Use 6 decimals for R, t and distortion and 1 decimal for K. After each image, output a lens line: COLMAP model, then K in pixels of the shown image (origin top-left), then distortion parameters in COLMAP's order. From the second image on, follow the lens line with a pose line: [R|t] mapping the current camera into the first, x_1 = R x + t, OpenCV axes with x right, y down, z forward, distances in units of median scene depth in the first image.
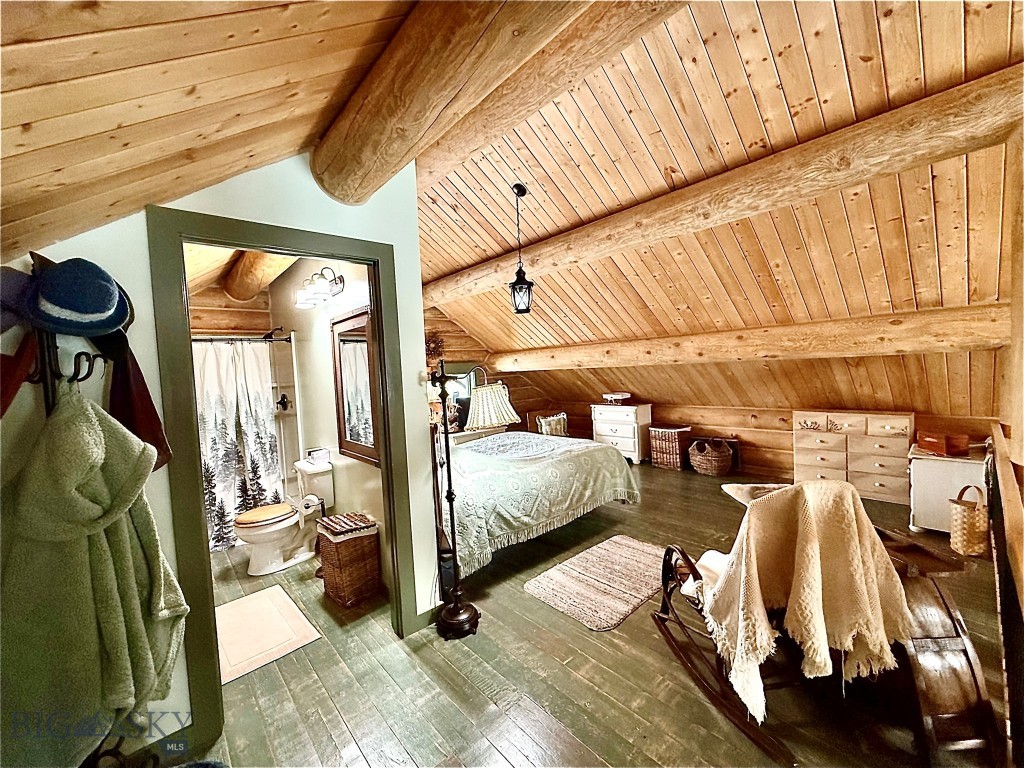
lens RADIAL K [[429.3, 0, 506.0], [0, 429.3, 382.3], [0, 0, 1]] dist [-0.000297, -0.000246]
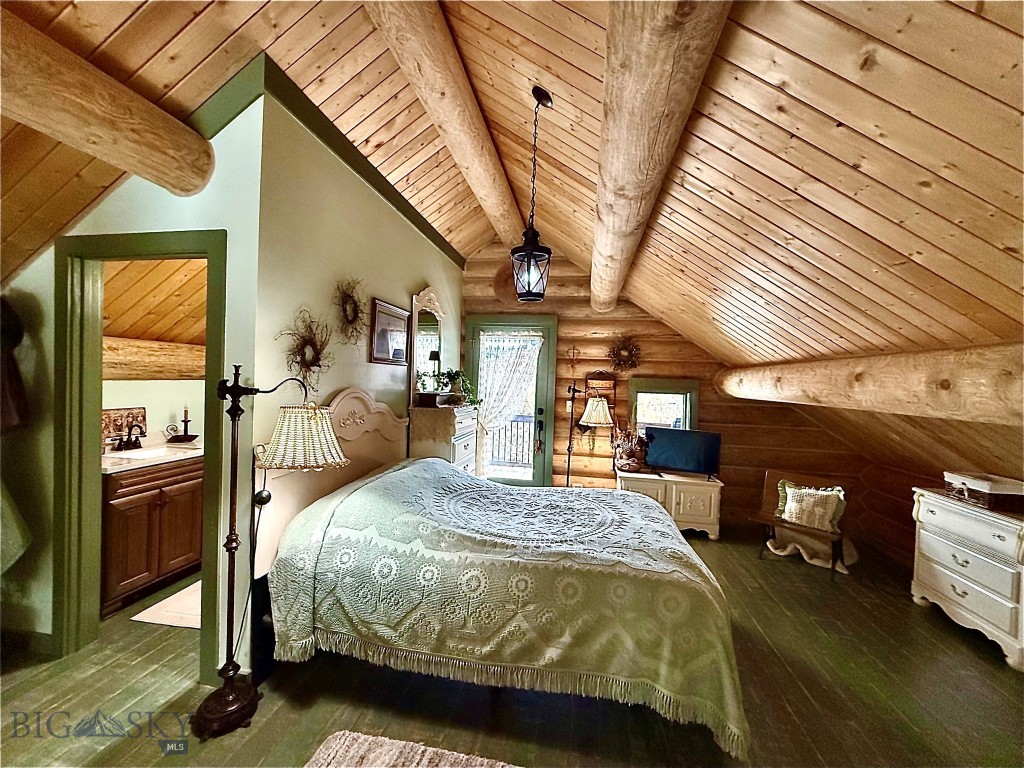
lens RADIAL K [[429.3, 0, 506.0], [0, 429.3, 382.3], [0, 0, 1]] dist [-0.000297, -0.000246]
pose [[0.597467, 0.079199, -0.797973, 0.439711], [-0.092775, 0.995255, 0.029315, -0.052544], [0.796508, 0.056518, 0.601980, 0.532105]]
